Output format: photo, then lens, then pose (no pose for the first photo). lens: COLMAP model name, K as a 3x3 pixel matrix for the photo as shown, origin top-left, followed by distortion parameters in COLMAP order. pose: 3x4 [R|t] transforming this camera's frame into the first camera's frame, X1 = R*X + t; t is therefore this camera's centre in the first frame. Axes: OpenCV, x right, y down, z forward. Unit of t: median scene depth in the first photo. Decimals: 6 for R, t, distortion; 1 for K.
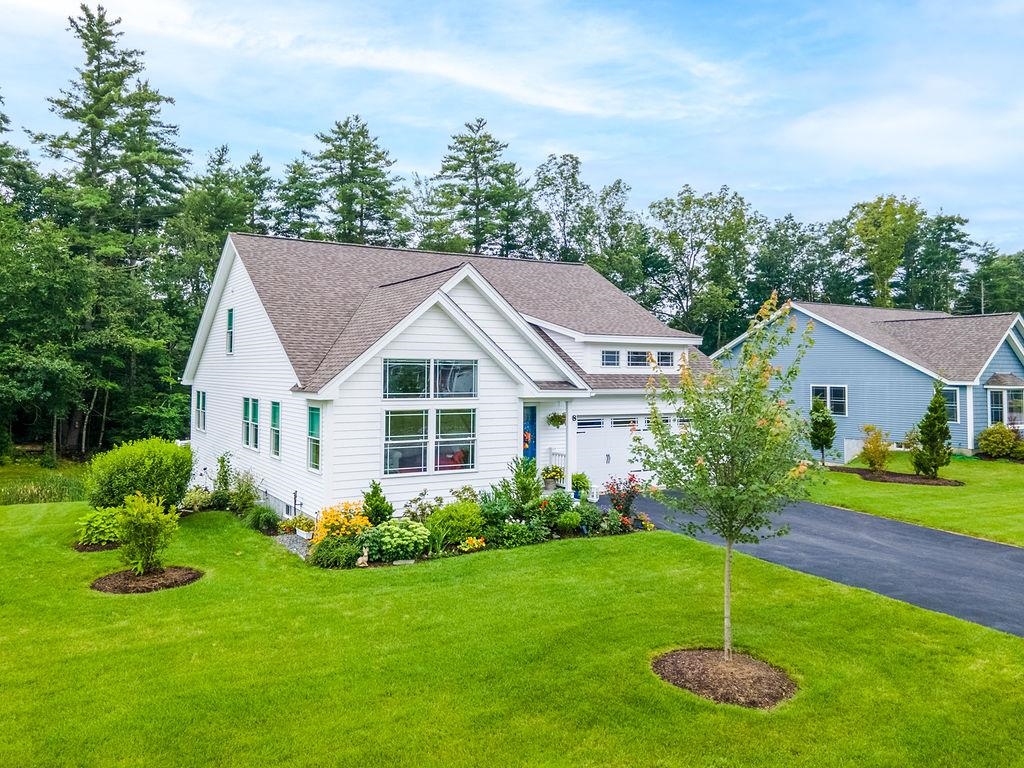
lens RADIAL K [[789.1, 0, 485.0], [0, 789.1, 347.0], [0, 0, 1]] dist [0.053637, -0.001065]
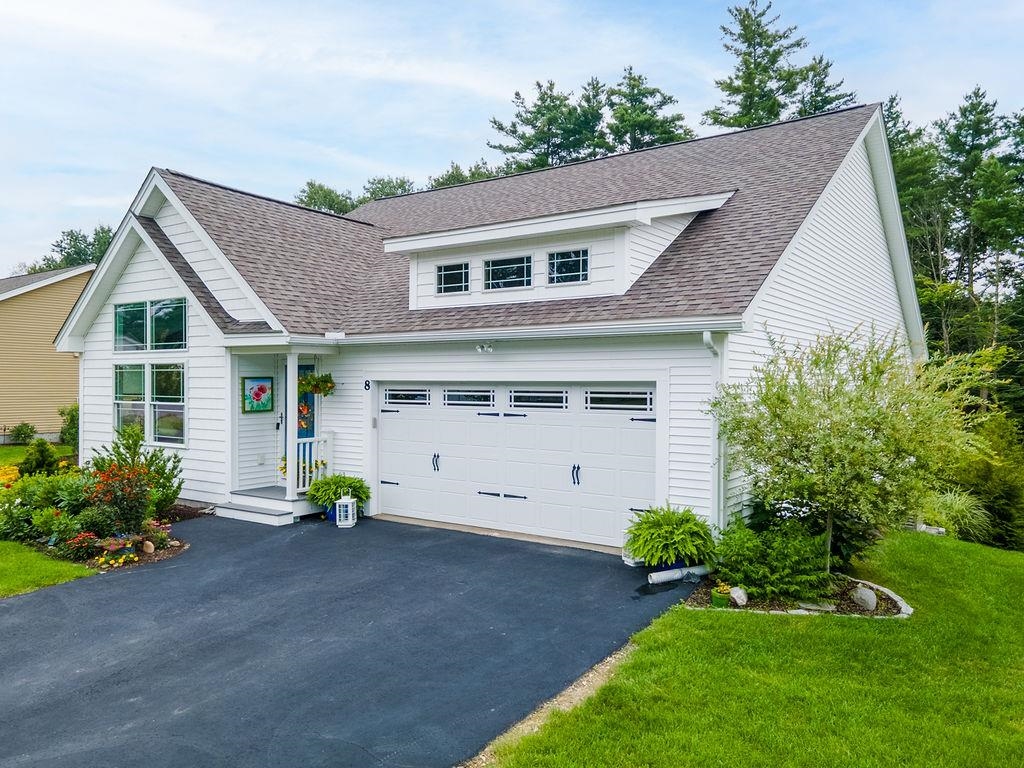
lens RADIAL K [[753.8, 0, 512.0], [0, 753.8, 384.0], [0, 0, 1]] dist [0.043658, -0.000239]
pose [[0.423251, -0.001888, -0.906010, 0.251228], [0.026624, 0.999592, 0.010355, 0.032088], [0.905621, -0.028505, 0.423129, 0.319393]]
